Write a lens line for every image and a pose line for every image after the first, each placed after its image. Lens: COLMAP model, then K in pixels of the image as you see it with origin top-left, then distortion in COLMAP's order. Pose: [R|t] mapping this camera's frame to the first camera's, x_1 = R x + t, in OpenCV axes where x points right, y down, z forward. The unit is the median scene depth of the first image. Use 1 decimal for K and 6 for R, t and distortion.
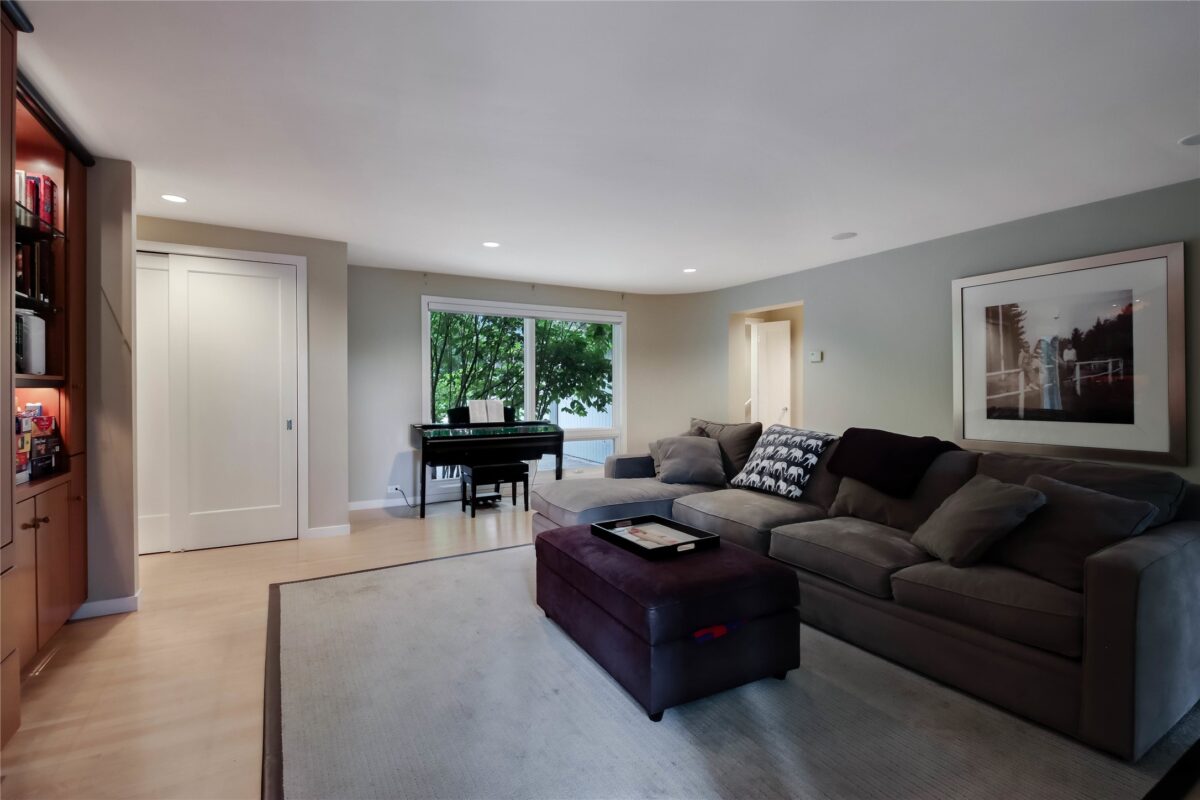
lens RADIAL K [[549.2, 0, 592.9], [0, 549.2, 390.0], [0, 0, 1]] dist [-0.003093, -0.001390]
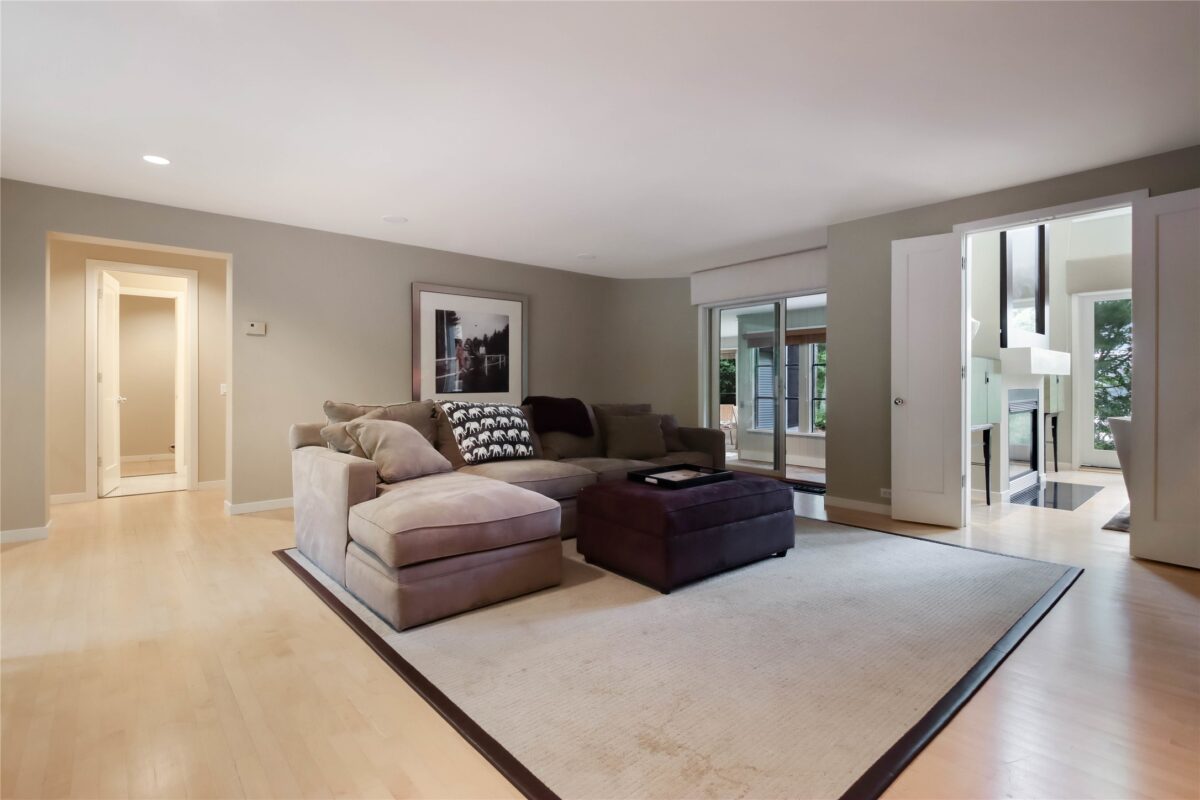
lens RADIAL K [[567.4, 0, 596.0], [0, 567.4, 383.4], [0, 0, 1]] dist [-0.017359, -0.001214]
pose [[-0.200098, 0.004077, 0.979767, -0.802493], [0.000619, 0.999992, -0.004035, 0.038759], [-0.979776, -0.000201, -0.200099, 1.006887]]
